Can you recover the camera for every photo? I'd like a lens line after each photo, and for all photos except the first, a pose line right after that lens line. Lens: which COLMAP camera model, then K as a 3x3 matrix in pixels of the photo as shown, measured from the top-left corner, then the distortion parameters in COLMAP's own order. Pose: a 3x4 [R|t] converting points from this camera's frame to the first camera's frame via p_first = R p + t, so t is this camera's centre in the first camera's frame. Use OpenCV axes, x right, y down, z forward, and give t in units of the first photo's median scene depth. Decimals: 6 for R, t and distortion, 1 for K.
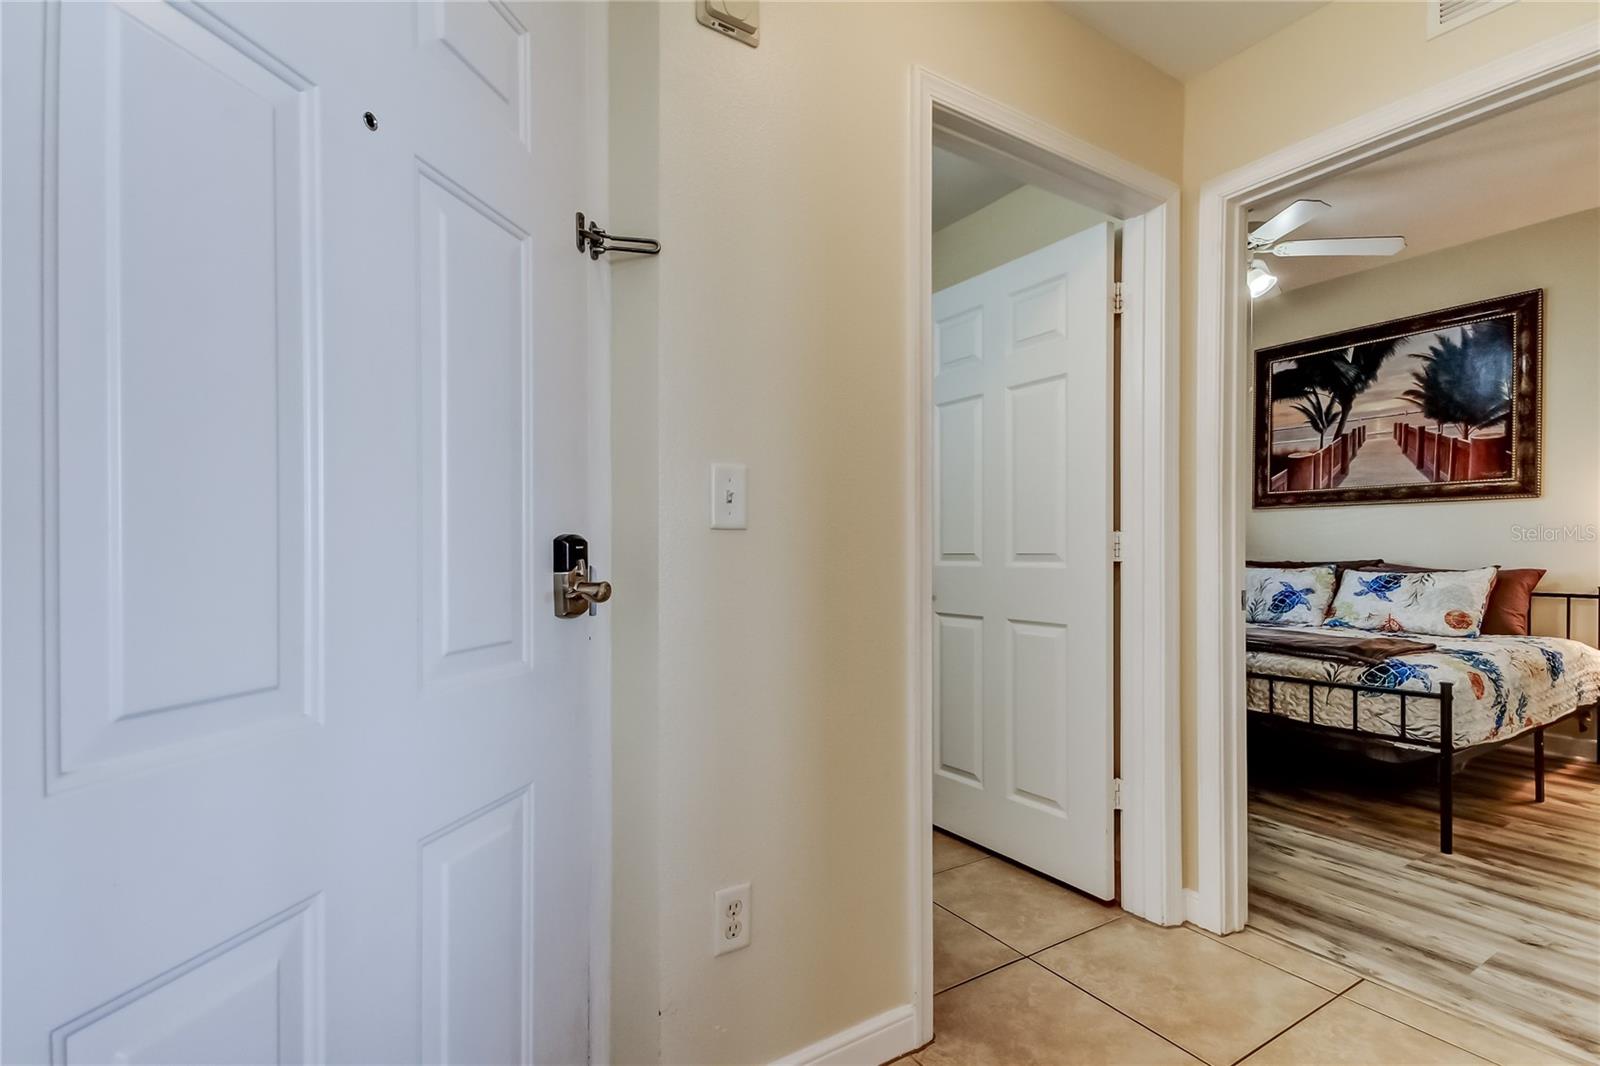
lens RADIAL K [[738.5, 0, 809.1], [0, 738.5, 559.3], [0, 0, 1]] dist [0.025378, -0.011408]
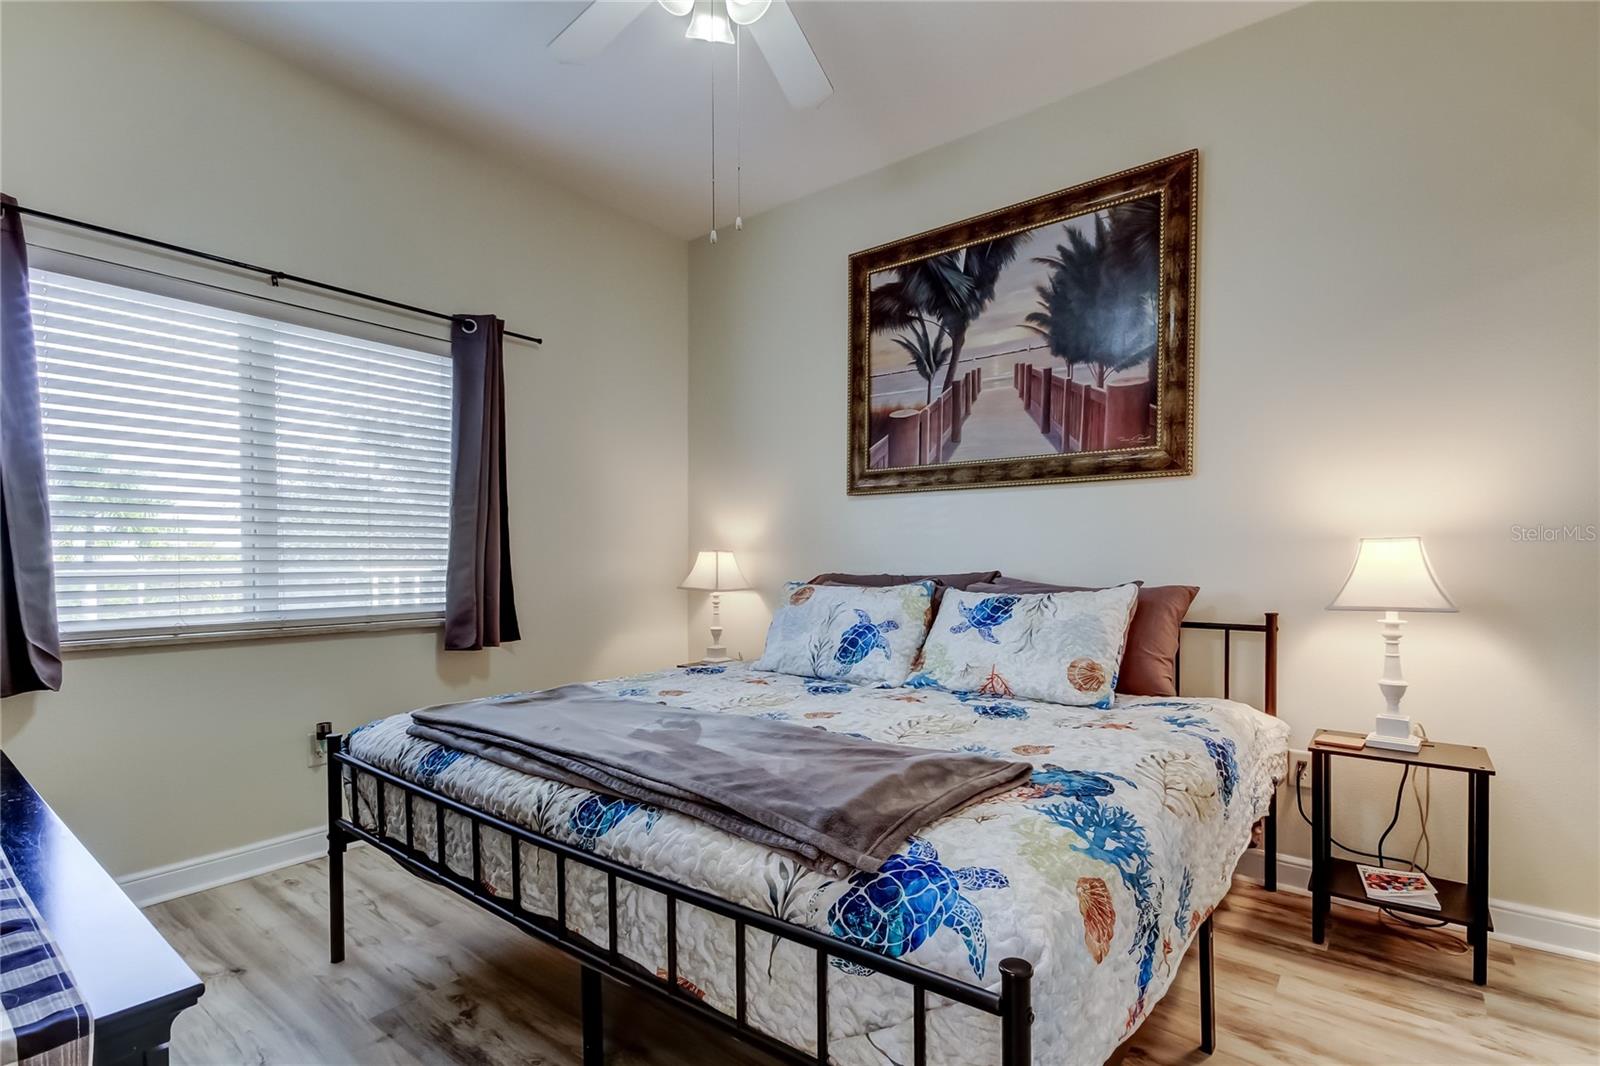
lens RADIAL K [[756.4, 0, 822.4], [0, 756.4, 576.5], [0, 0, 1]] dist [0.020764, 0.000027]
pose [[0.939513, -0.007944, 0.342420, 0.401633], [0.004777, 0.999938, 0.010091, -0.002735], [-0.342479, -0.007845, 0.939493, 0.437607]]
